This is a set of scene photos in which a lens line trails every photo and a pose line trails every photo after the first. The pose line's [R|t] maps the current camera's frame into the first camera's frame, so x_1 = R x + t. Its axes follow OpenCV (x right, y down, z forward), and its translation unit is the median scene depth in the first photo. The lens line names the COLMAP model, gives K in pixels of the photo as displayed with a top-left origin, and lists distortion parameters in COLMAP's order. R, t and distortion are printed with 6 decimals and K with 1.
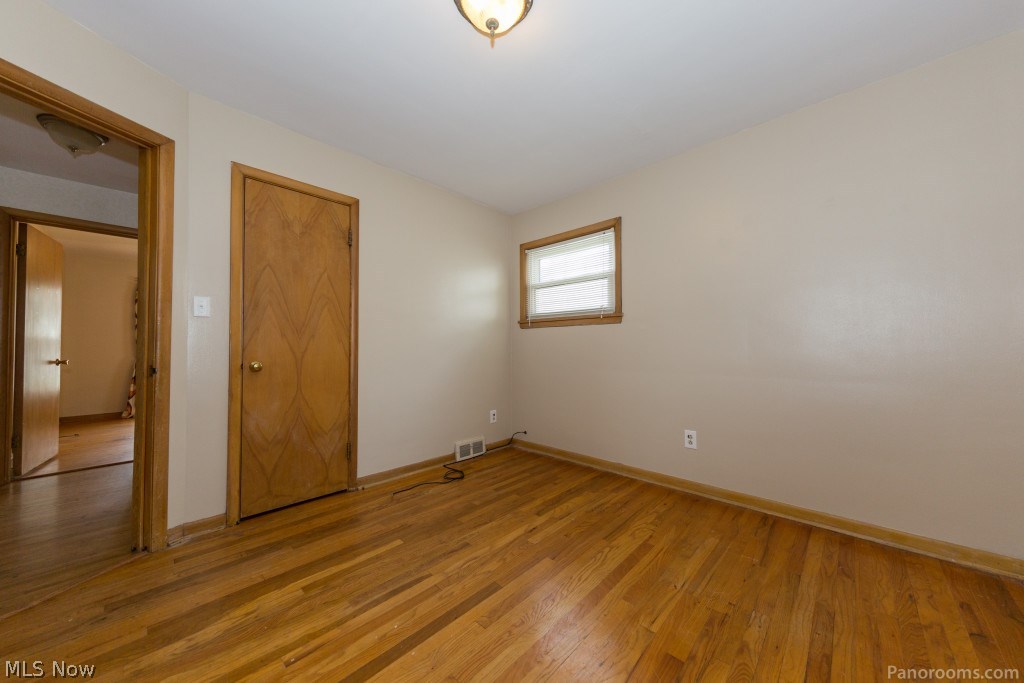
lens RADIAL K [[355.6, 0, 511.6], [0, 355.6, 344.2], [0, 0, 1]] dist [0.009458, -0.000010]
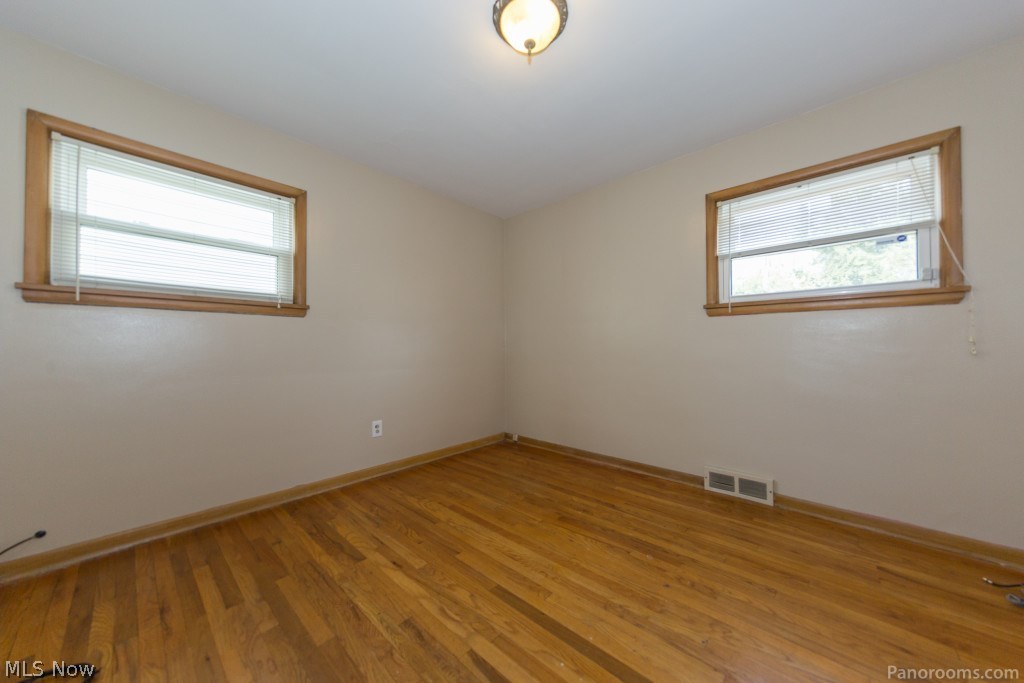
lens RADIAL K [[355.6, 0, 514.3], [0, 355.6, 344.1], [0, 0, 1]] dist [0.009458, -0.000010]
pose [[-0.028395, 0.012975, 0.999513, -0.709984], [-0.010969, 0.999852, -0.013291, 0.013027], [-0.999537, -0.011341, -0.028248, 0.679374]]
